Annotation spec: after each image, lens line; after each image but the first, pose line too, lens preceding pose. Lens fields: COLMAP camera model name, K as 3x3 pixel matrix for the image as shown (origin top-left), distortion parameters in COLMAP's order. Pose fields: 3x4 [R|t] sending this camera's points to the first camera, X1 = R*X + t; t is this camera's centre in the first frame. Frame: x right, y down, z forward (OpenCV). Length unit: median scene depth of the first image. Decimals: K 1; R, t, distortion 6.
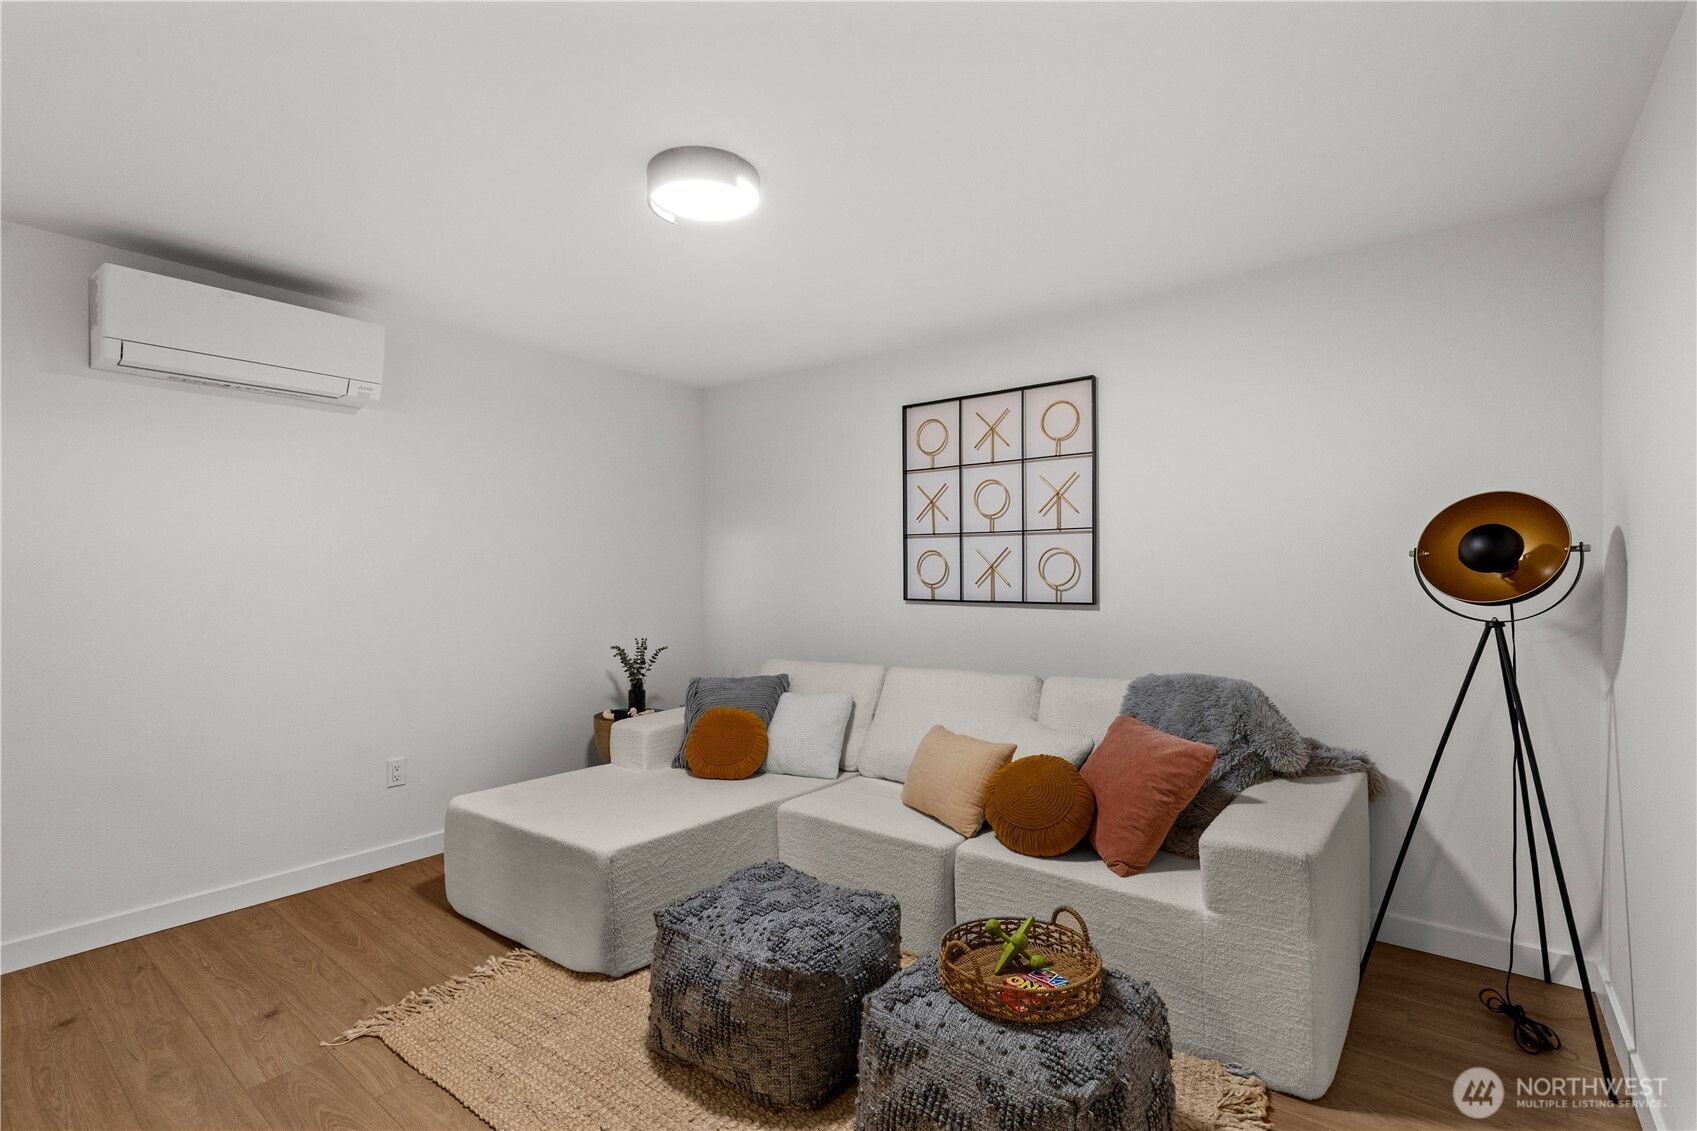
lens RADIAL K [[778.3, 0, 839.4], [0, 778.3, 574.7], [0, 0, 1]] dist [0.002292, 0.000332]
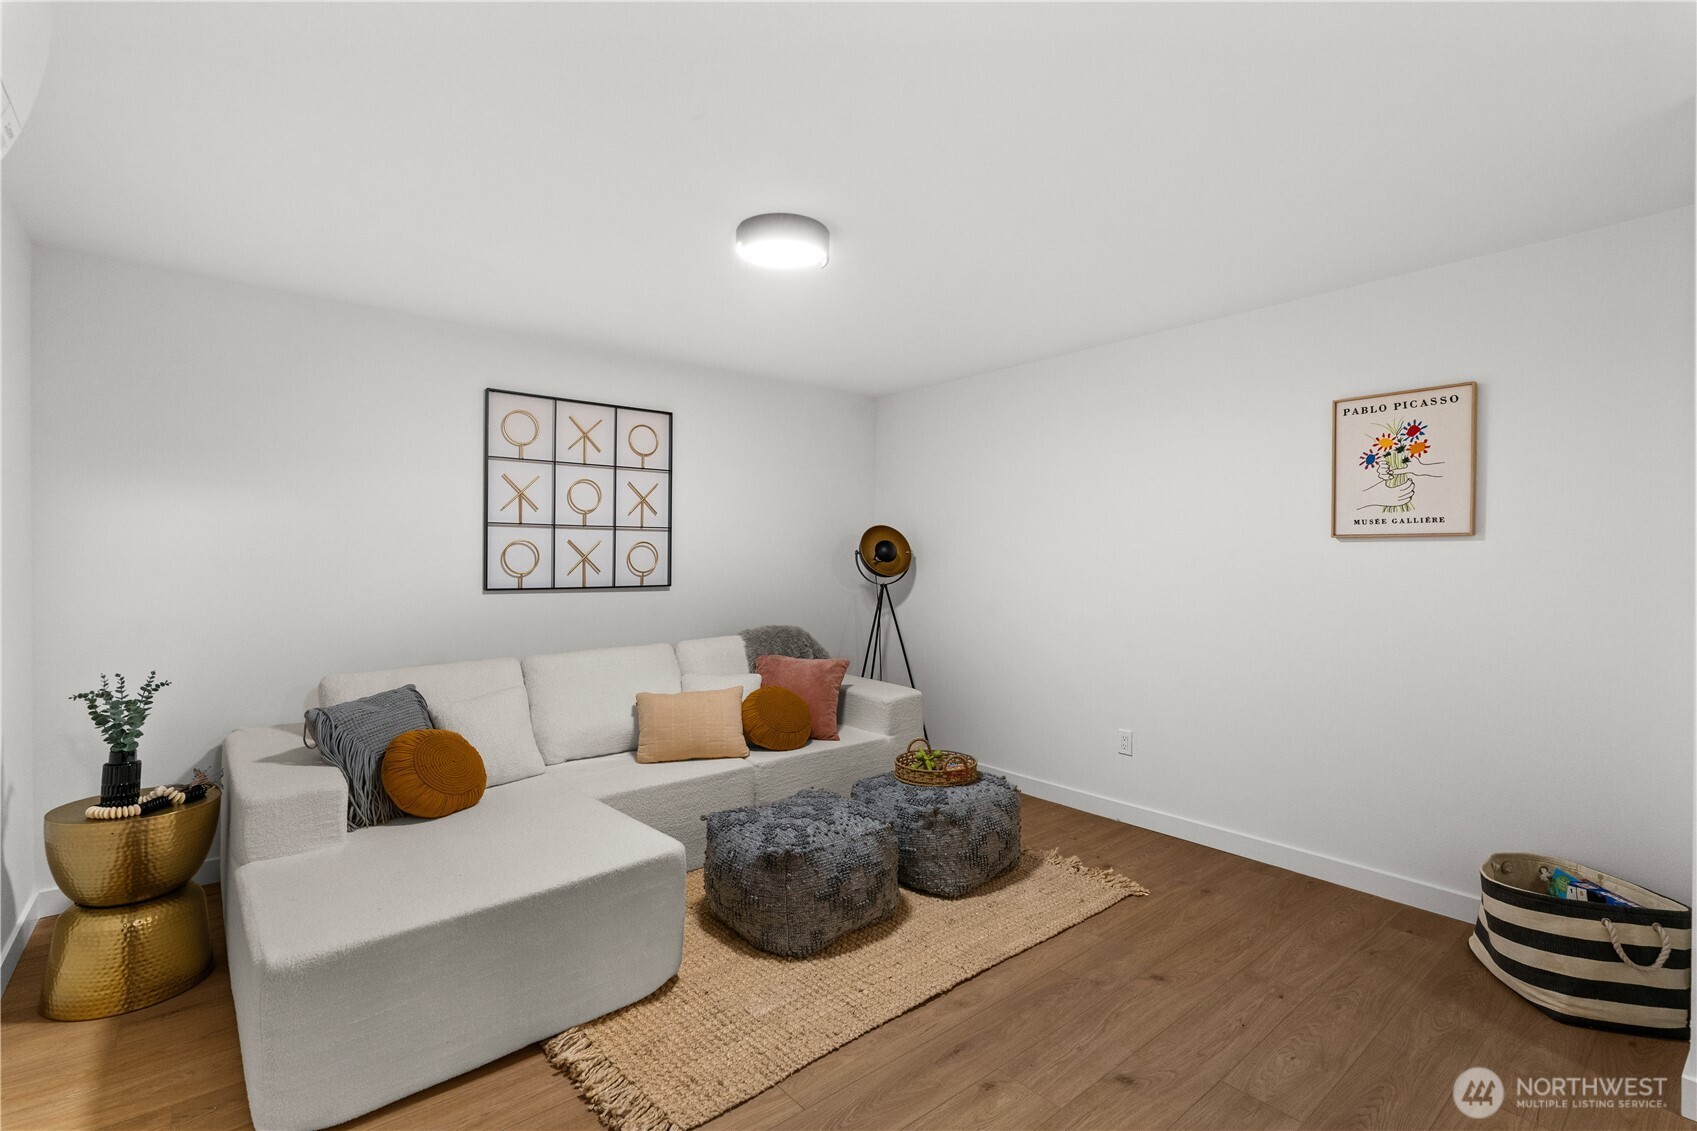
lens RADIAL K [[778.3, 0, 837.4], [0, 778.3, 558.5], [0, 0, 1]] dist [0.002292, 0.000332]
pose [[0.212594, 0.001980, 0.977139, -0.828294], [0.001773, 0.999996, -0.002412, -0.004181], [-0.977139, 0.002245, 0.212589, 0.406053]]
